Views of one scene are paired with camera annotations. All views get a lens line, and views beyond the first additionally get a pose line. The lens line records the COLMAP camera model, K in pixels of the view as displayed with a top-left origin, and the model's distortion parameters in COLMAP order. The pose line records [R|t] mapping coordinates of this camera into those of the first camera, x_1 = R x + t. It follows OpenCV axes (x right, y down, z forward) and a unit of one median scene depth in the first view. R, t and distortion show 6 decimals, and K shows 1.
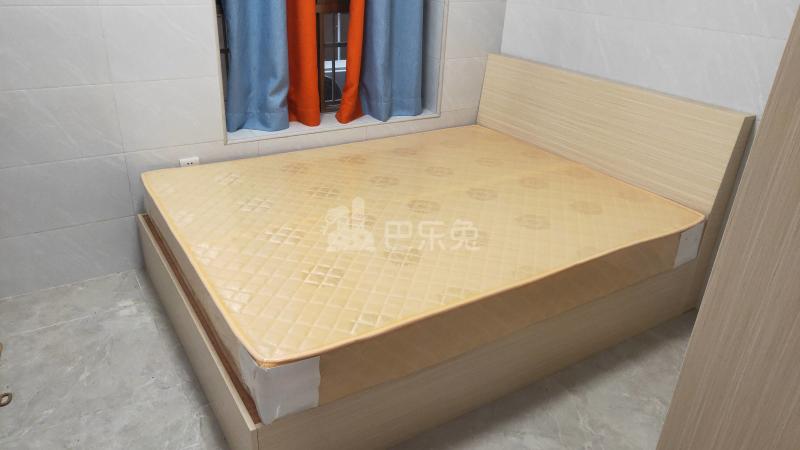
lens RADIAL K [[572.8, 0, 399.2], [0, 572.8, 226.8], [0, 0, 1]] dist [0.006866, 0.004219]
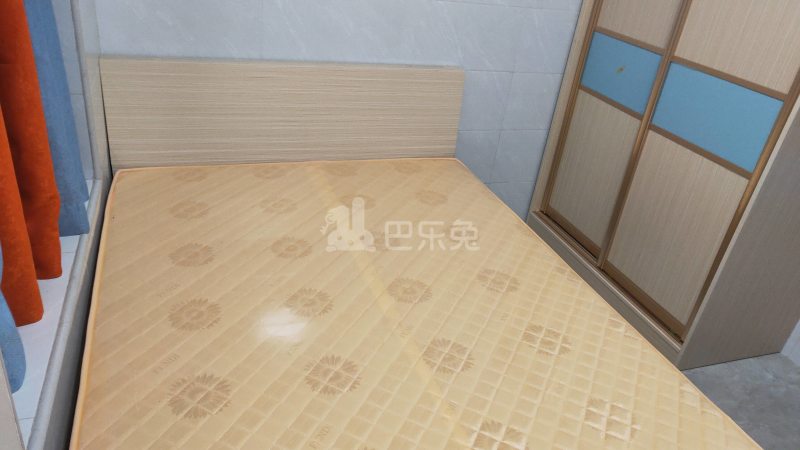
lens RADIAL K [[572.8, 0, 401.4], [0, 572.8, 220.0], [0, 0, 1]] dist [0.006866, 0.004219]
pose [[0.200044, -0.477563, 0.855521, -0.478251], [0.323378, 0.856423, 0.402452, -0.360305], [-0.924883, 0.196148, 0.325755, 0.638004]]
